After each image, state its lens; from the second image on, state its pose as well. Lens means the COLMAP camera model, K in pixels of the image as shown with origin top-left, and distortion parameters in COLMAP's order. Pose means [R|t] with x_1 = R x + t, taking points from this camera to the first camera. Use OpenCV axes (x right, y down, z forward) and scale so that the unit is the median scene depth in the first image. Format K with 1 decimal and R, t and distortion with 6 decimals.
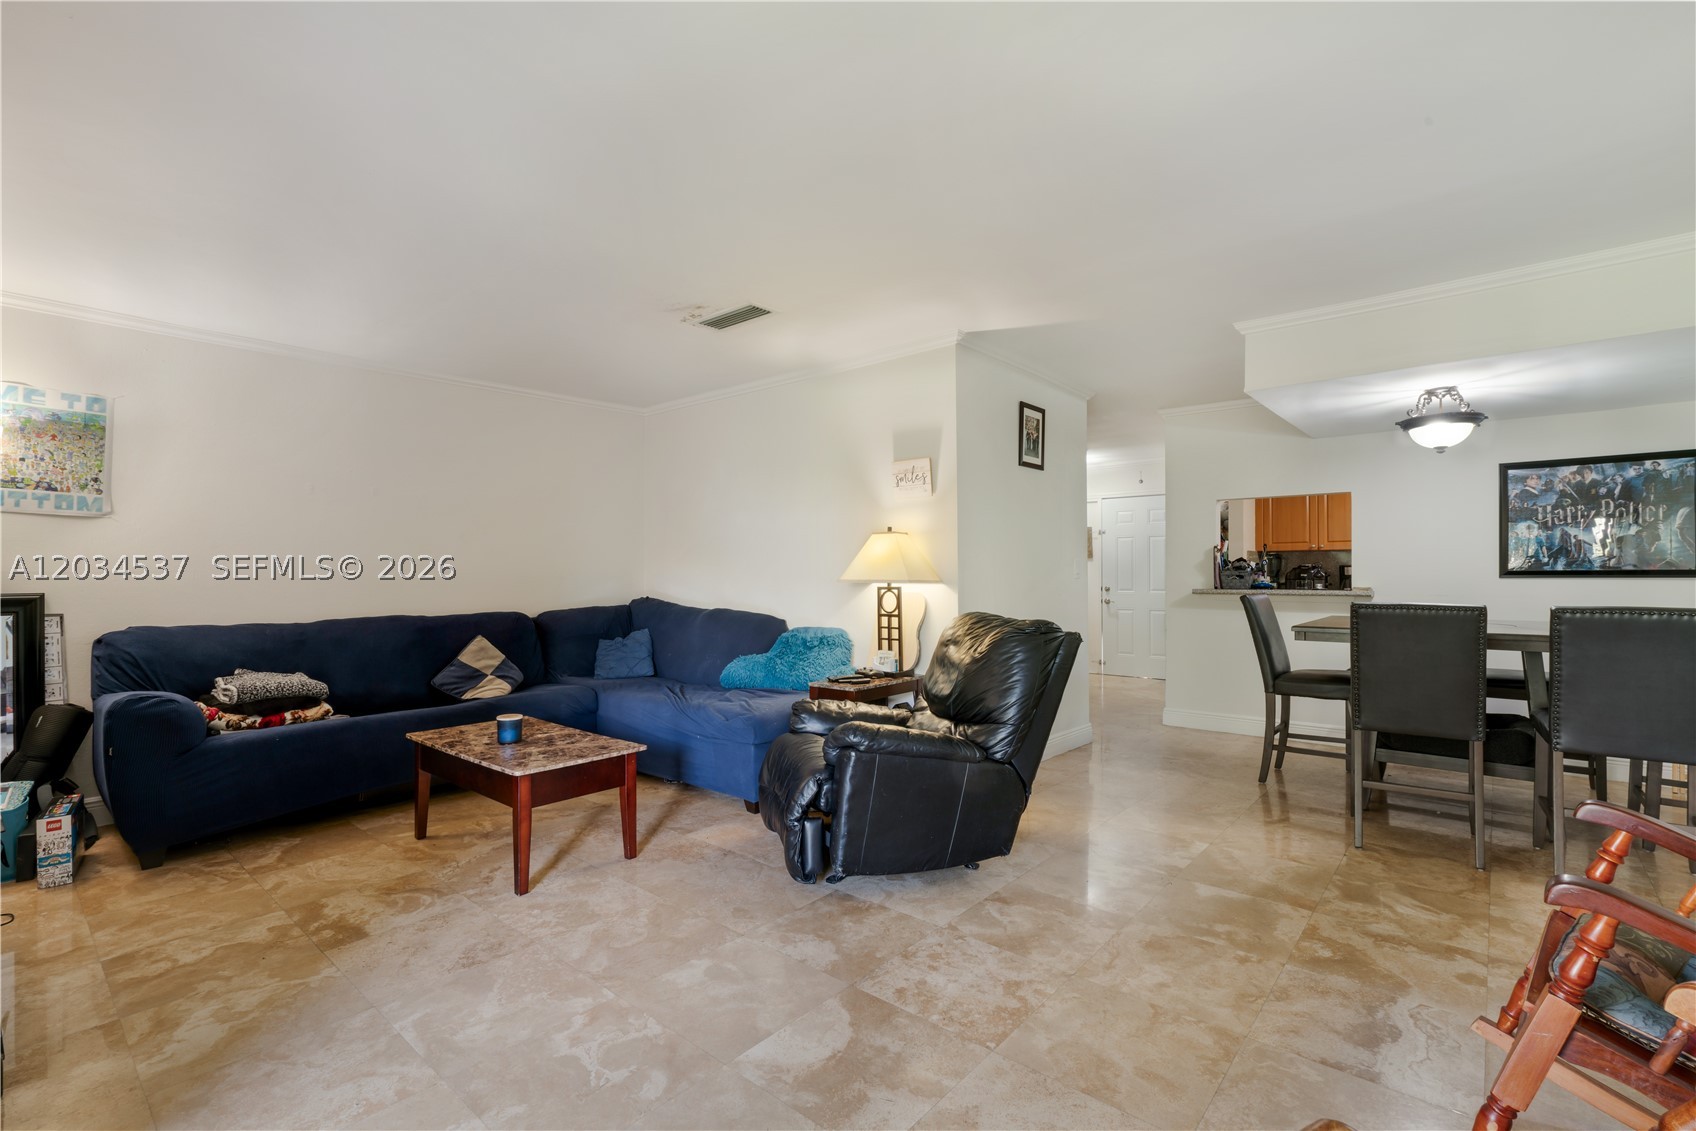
lens RADIAL K [[762.7, 0, 846.8], [0, 762.7, 573.4], [0, 0, 1]] dist [-0.007135, 0.003124]
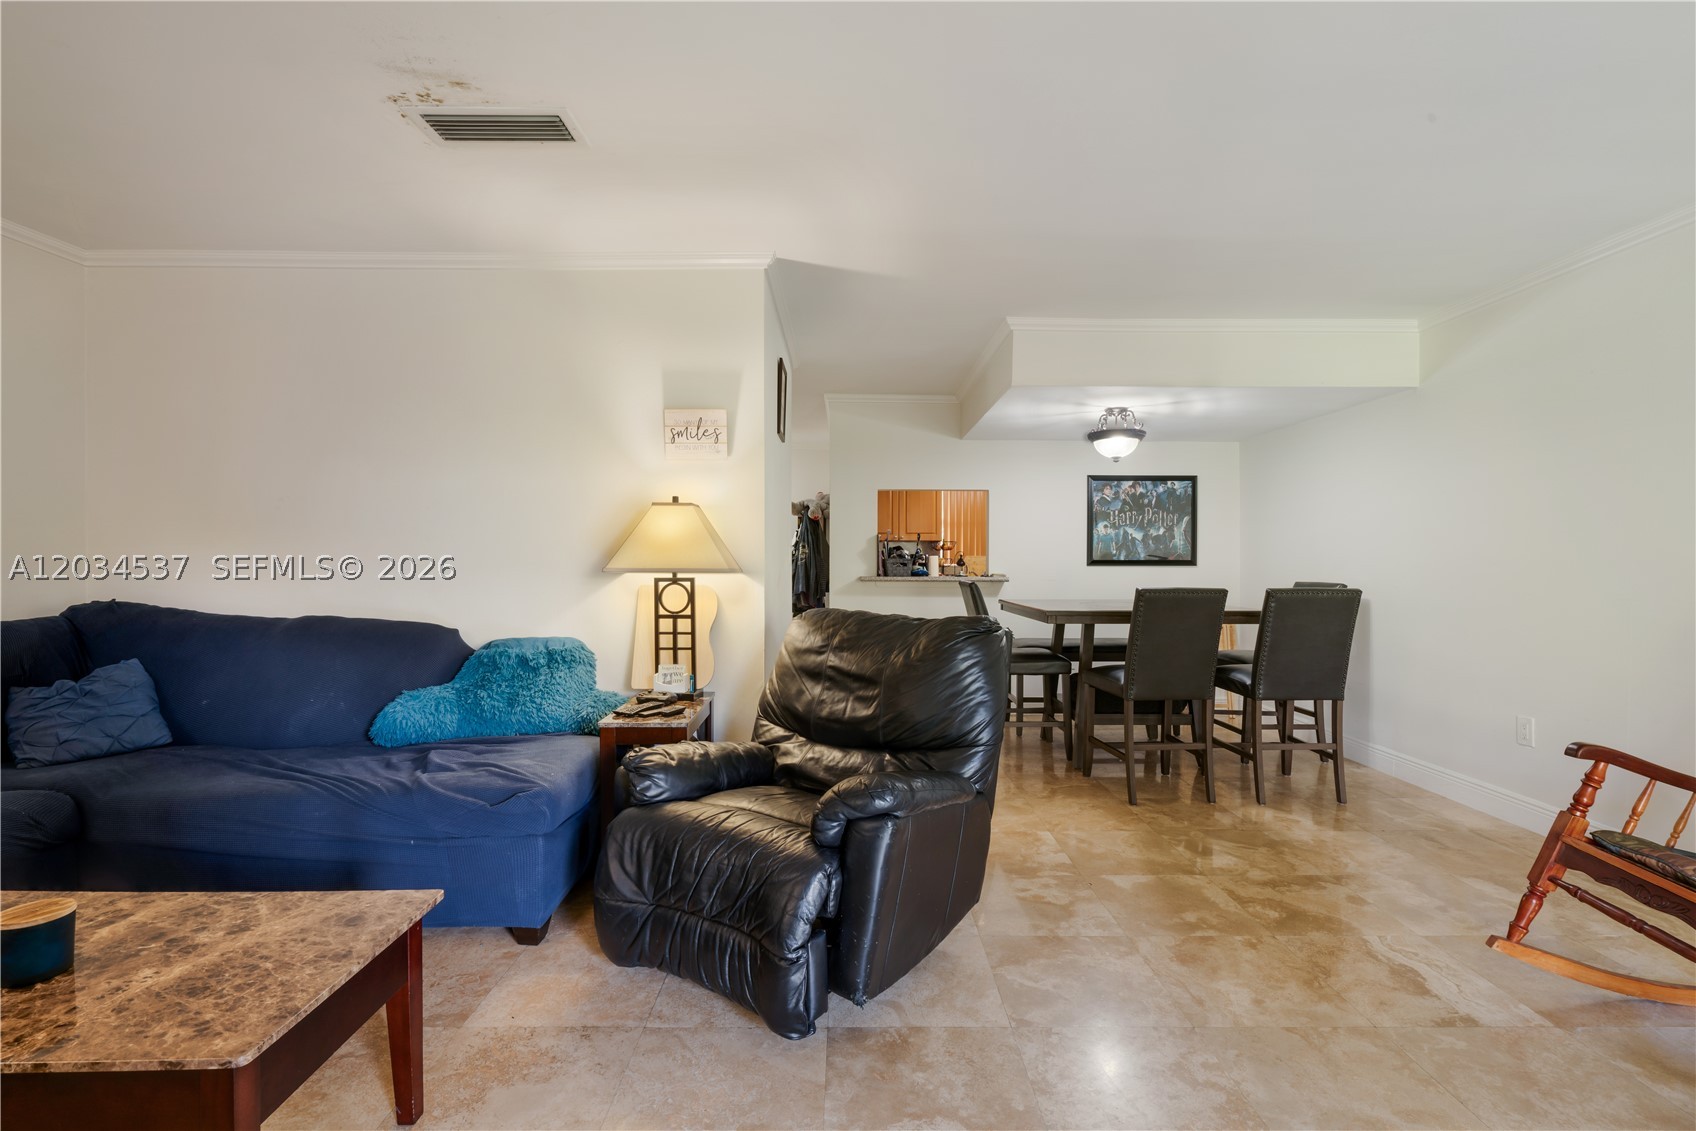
lens RADIAL K [[762.7, 0, 849.2], [0, 762.7, 575.6], [0, 0, 1]] dist [-0.007135, 0.003124]
pose [[0.754062, -0.008484, 0.656748, -0.301606], [-0.004517, 0.999826, 0.018102, 0.001314], [-0.656787, -0.016617, 0.753893, 0.333106]]
